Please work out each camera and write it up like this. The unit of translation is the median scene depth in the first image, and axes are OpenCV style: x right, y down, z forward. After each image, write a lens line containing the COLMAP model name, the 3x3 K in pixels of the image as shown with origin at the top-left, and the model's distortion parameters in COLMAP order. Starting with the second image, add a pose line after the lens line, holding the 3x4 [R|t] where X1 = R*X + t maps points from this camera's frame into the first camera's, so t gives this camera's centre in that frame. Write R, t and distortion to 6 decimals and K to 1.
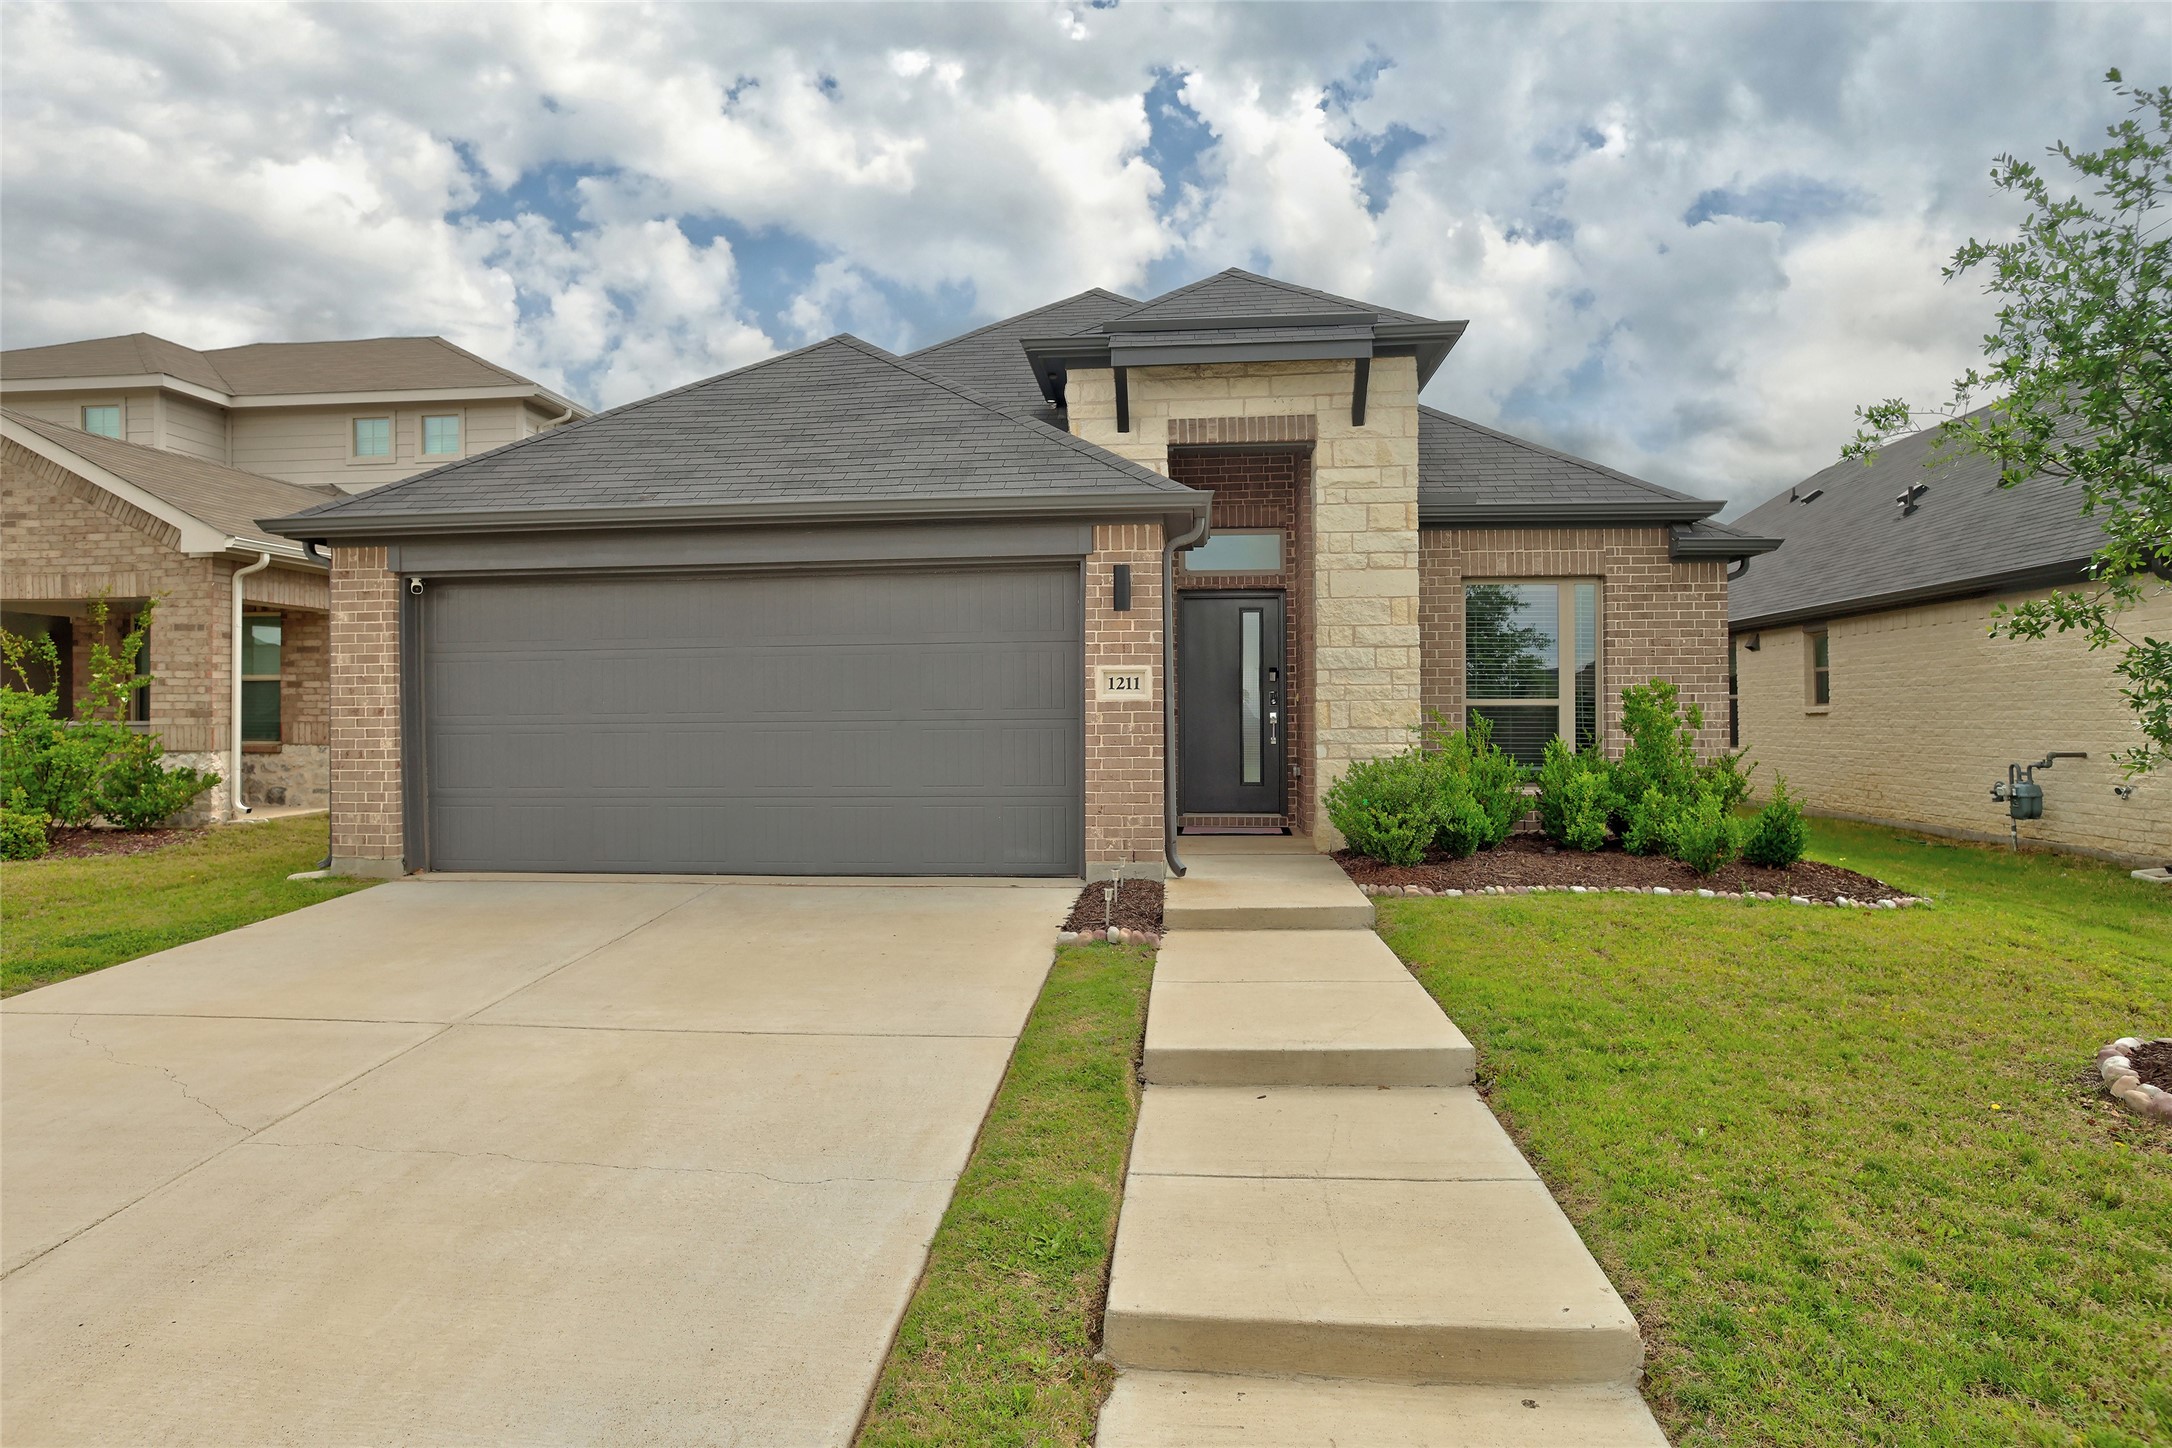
lens RADIAL K [[1270.3, 0, 1095.0], [0, 1270.3, 578.4], [0, 0, 1]] dist [-0.038116, 0.016099]
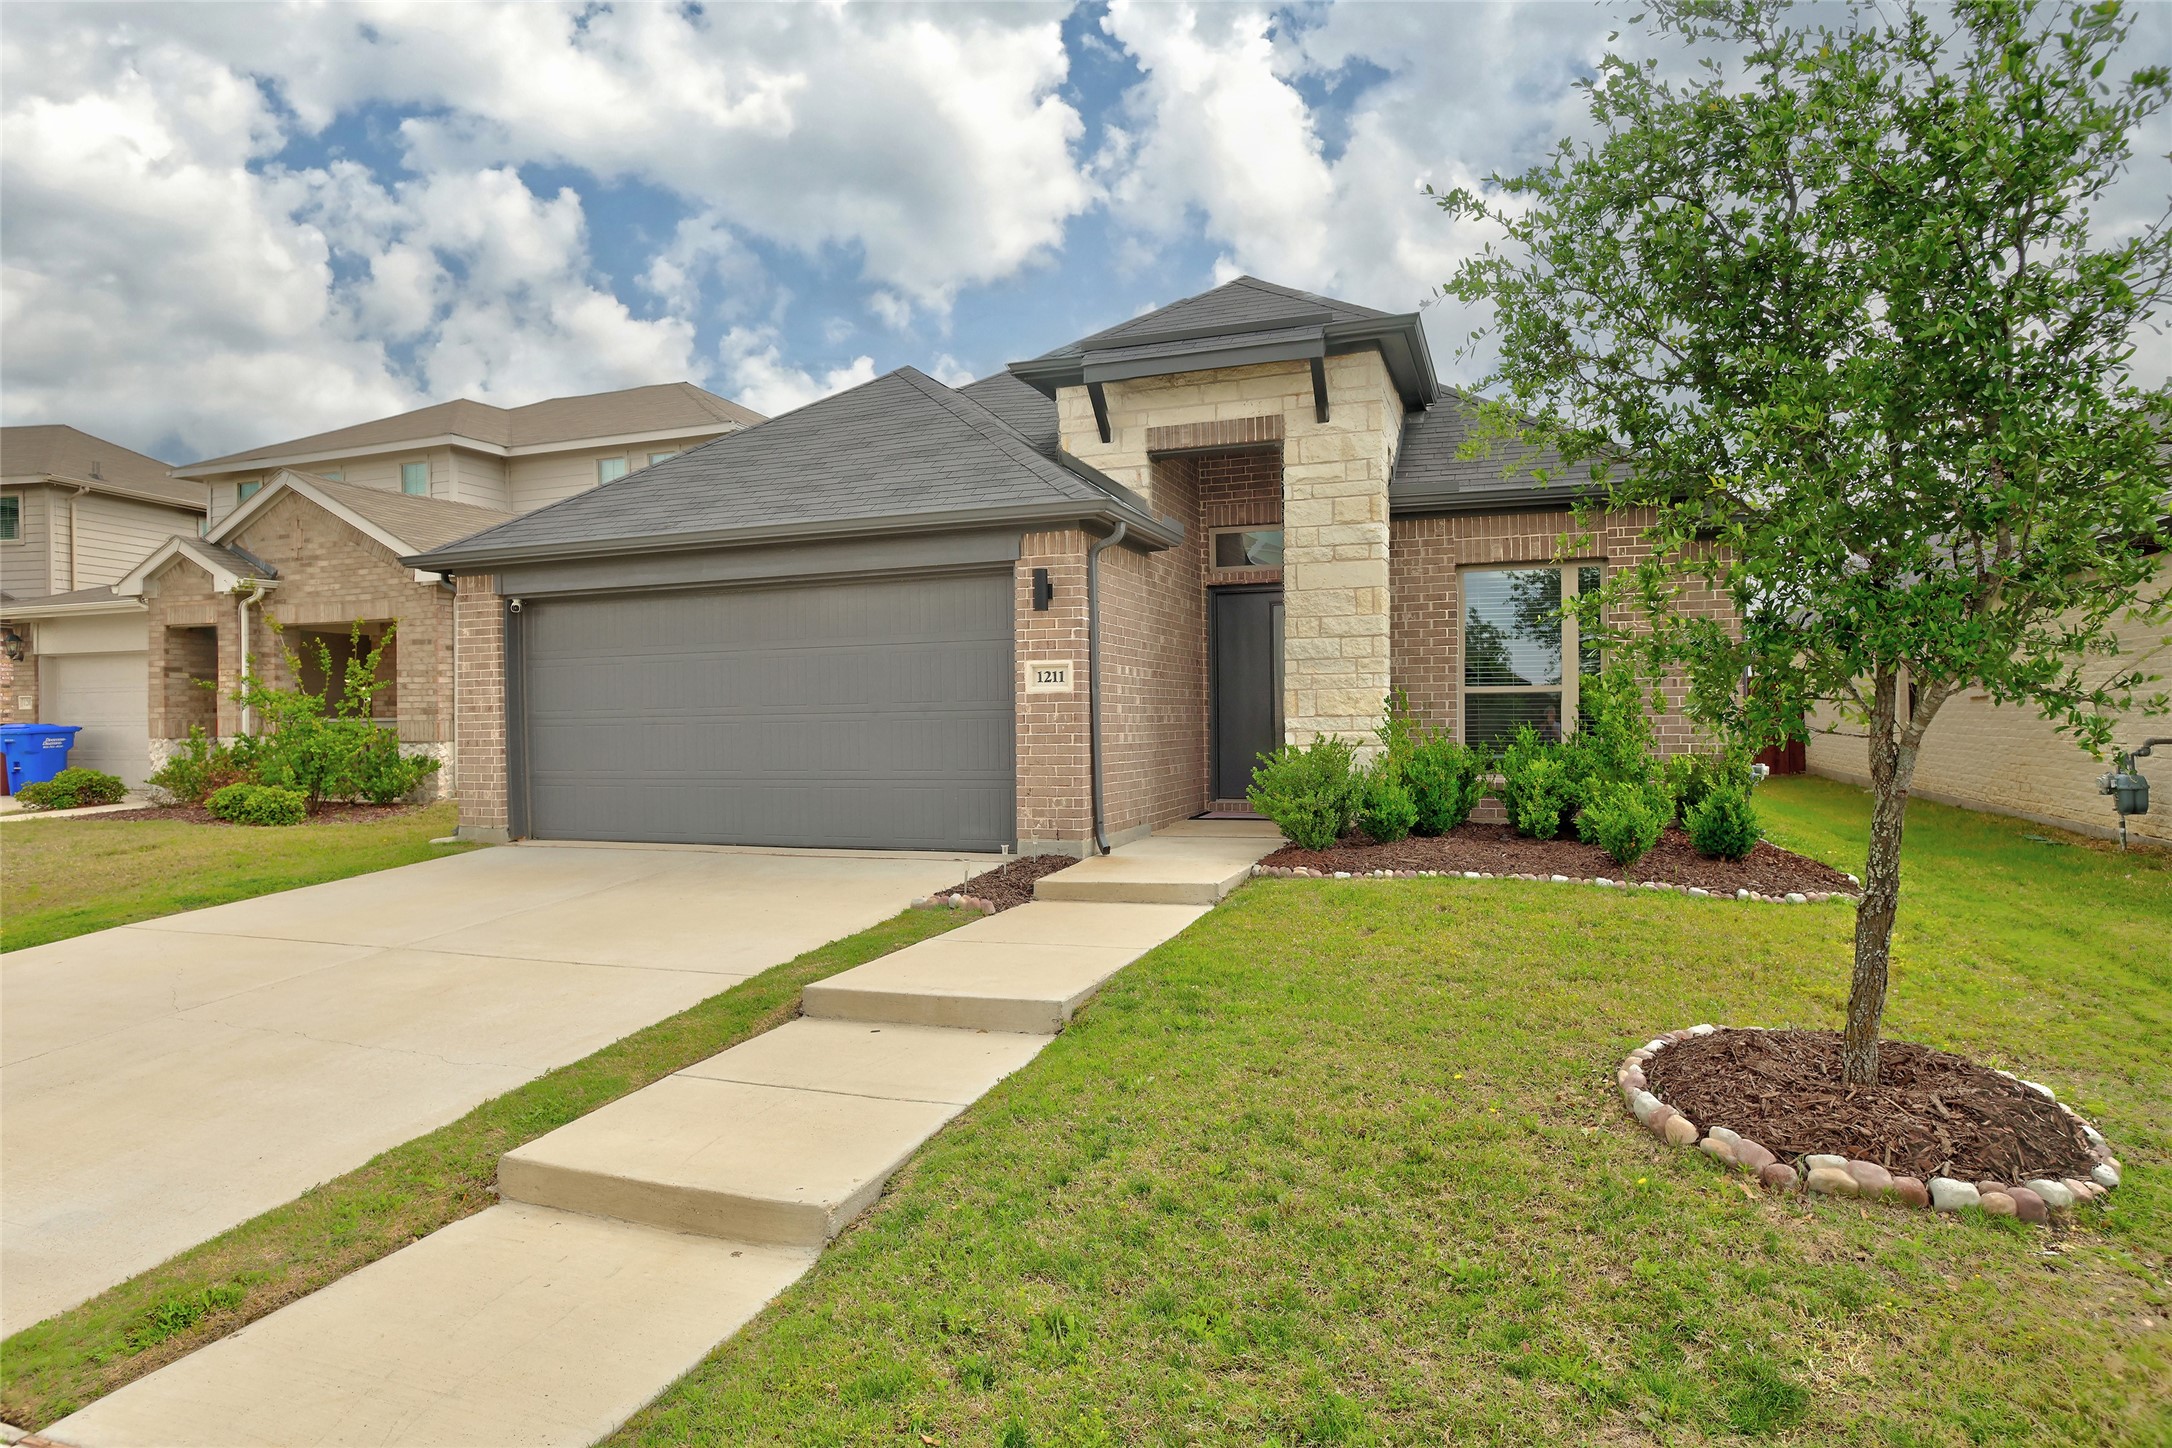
lens RADIAL K [[1270.3, 0, 1144.7], [0, 1270.3, 563.5], [0, 0, 1]] dist [-0.038116, 0.016099]
pose [[0.967833, -0.037062, -0.248849, 0.326243], [0.035782, 0.999313, -0.009670, -0.001301], [0.249036, 0.000454, 0.968494, -0.034843]]
